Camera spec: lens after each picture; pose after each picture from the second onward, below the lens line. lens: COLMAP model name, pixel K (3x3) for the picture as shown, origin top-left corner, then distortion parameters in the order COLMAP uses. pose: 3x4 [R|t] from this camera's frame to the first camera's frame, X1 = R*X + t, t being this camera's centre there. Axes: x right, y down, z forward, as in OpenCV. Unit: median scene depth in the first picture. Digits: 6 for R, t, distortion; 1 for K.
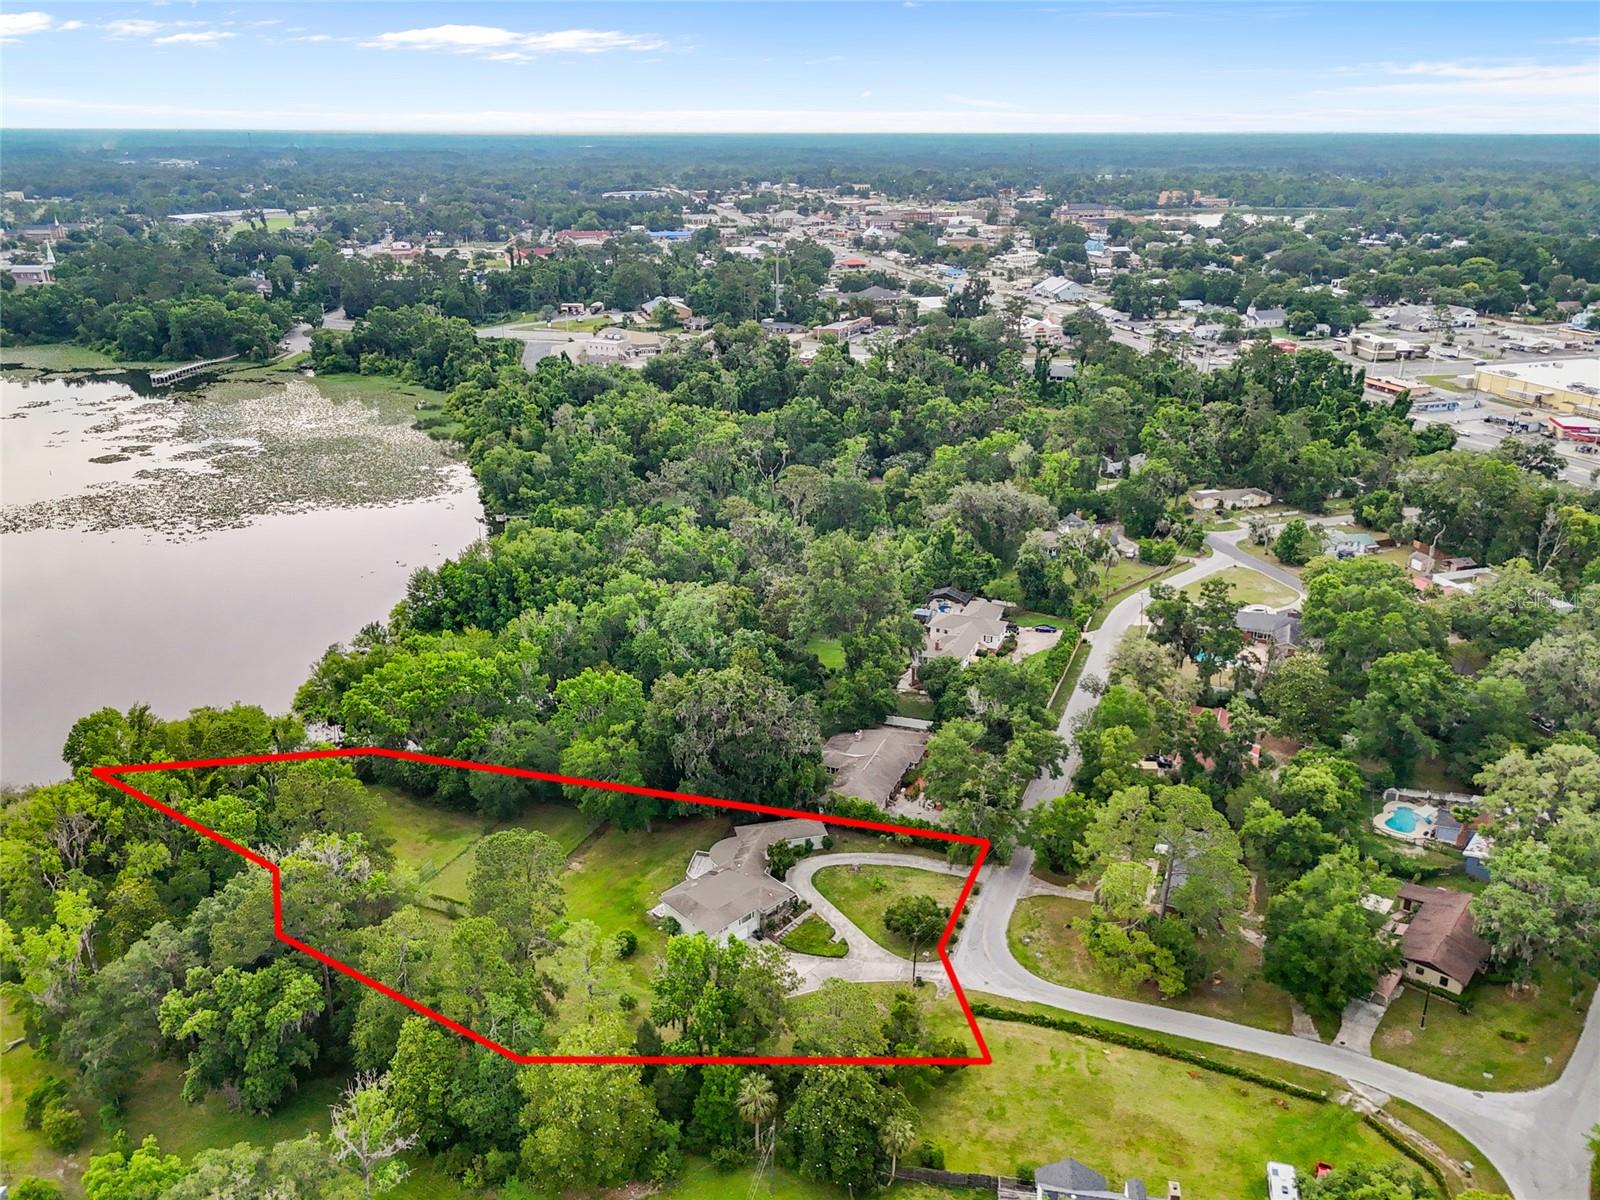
lens RADIAL K [[1238.7, 0, 802.3], [0, 1238.7, 566.7], [0, 0, 1]] dist [0.100489, -0.131899]
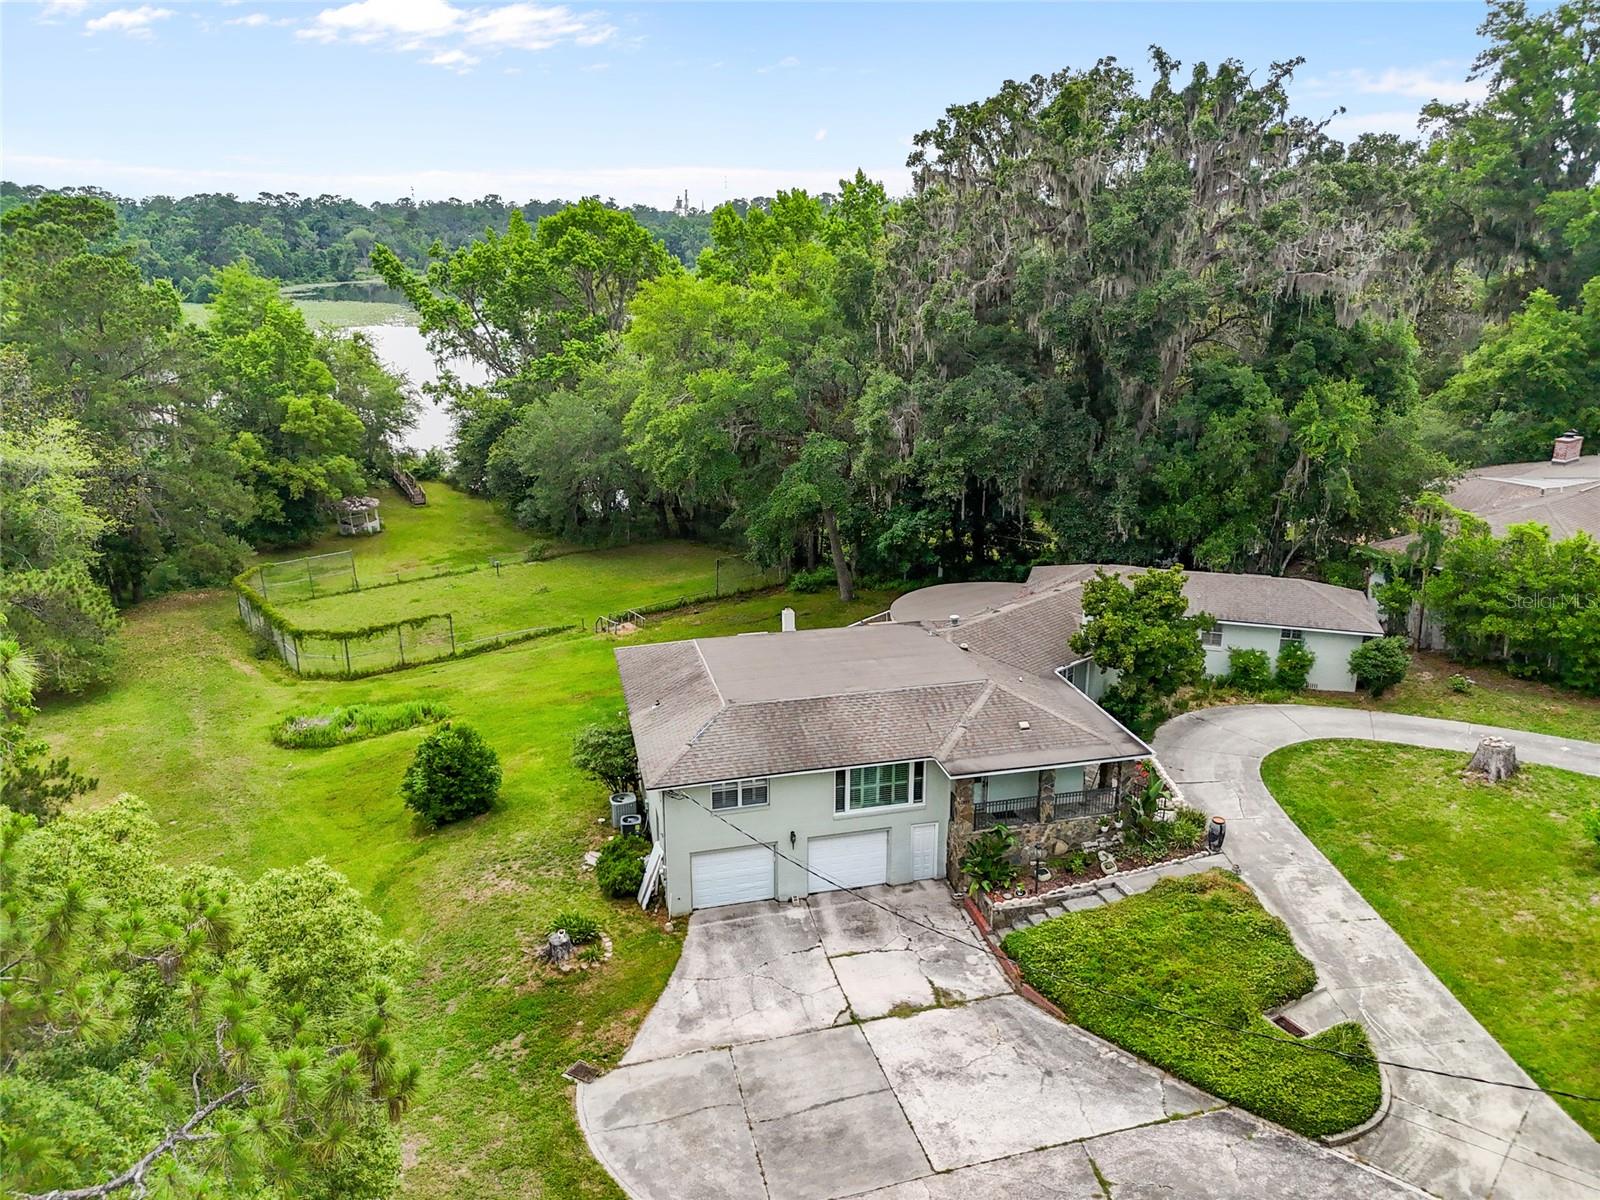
lens RADIAL K [[1176.4, 0, 800.0], [0, 1176.4, 600.0], [0, 0, 1]] dist [0.075847, -0.086468]
pose [[0.862427, 0.149039, -0.483743, 0.034724], [-0.167960, 0.985785, 0.004274, 0.231406], [0.477503, 0.077564, 0.875200, 0.749804]]
